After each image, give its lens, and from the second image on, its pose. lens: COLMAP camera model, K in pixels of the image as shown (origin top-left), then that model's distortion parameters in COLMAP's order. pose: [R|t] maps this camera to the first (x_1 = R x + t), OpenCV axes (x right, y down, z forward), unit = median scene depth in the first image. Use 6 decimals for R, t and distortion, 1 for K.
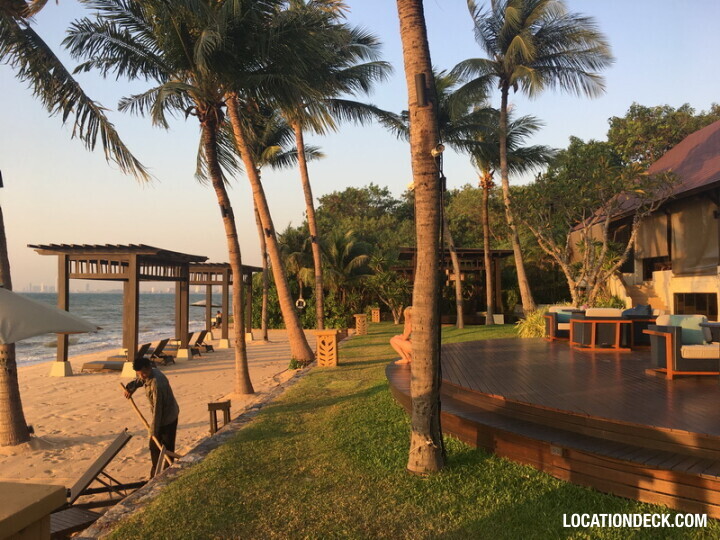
lens RADIAL K [[617.3, 0, 361.5], [0, 617.3, 266.0], [0, 0, 1]] dist [0.080722, -0.105505]
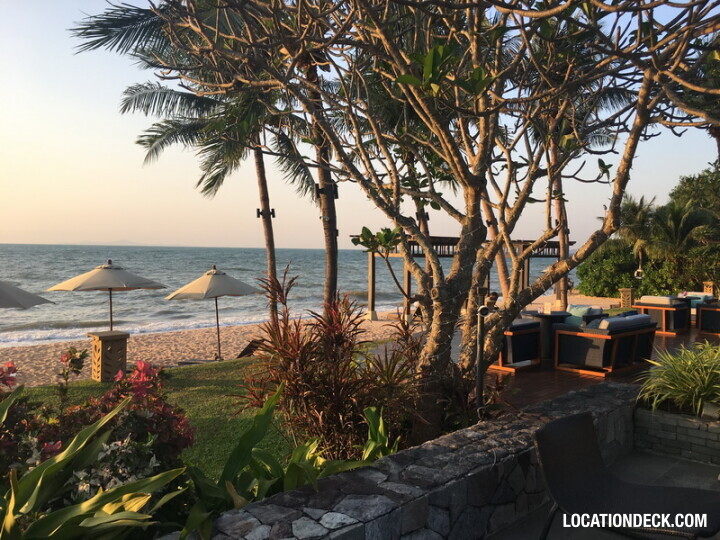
lens RADIAL K [[620.2, 0, 360.0], [0, 620.2, 270.0], [0, 0, 1]] dist [0.088332, -0.115140]
pose [[0.764442, 0.030359, -0.643977, 0.302896], [0.015429, 0.997743, 0.065352, -0.028215], [0.644507, -0.059894, 0.762249, -0.107124]]
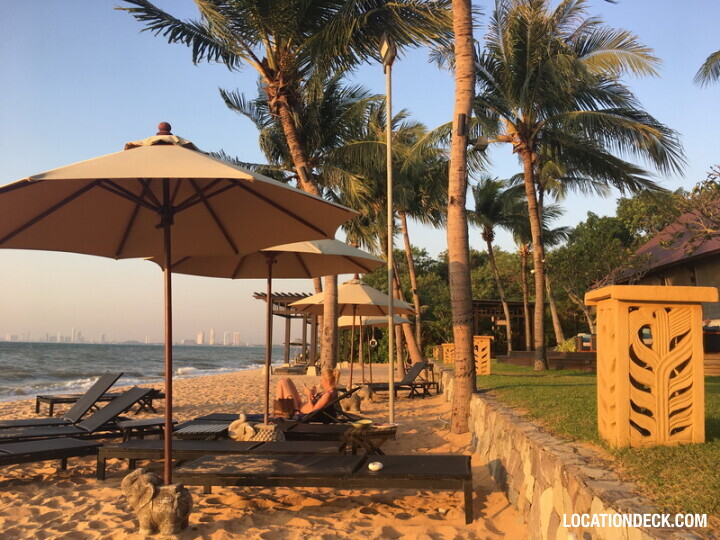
lens RADIAL K [[617.3, 0, 361.5], [0, 617.3, 266.0], [0, 0, 1]] dist [0.080722, -0.105505]
pose [[0.999555, 0.014198, -0.026217, -0.130410], [-0.016445, 0.996024, -0.087552, 0.021454], [0.024870, 0.087945, 0.995815, -0.385098]]
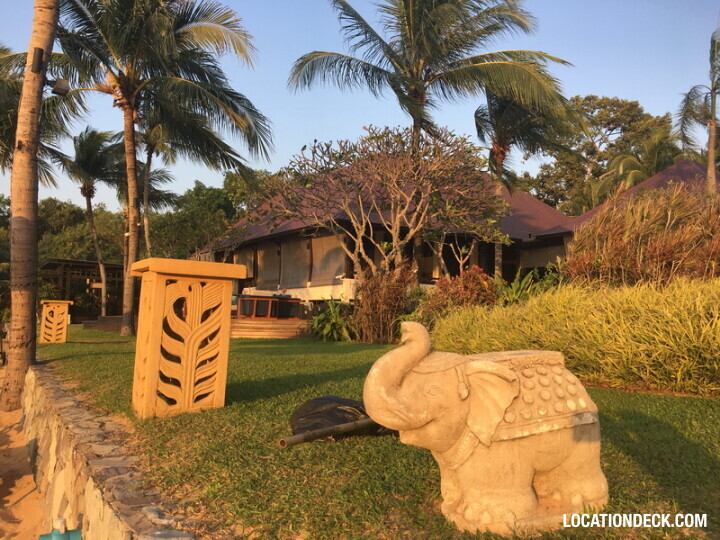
lens RADIAL K [[617.3, 0, 361.5], [0, 617.3, 266.0], [0, 0, 1]] dist [0.080722, -0.105505]
pose [[0.829545, 0.069331, 0.554119, -0.118773], [-0.049112, 0.997476, -0.051281, 0.019724], [-0.556276, 0.015327, 0.830857, -0.385092]]
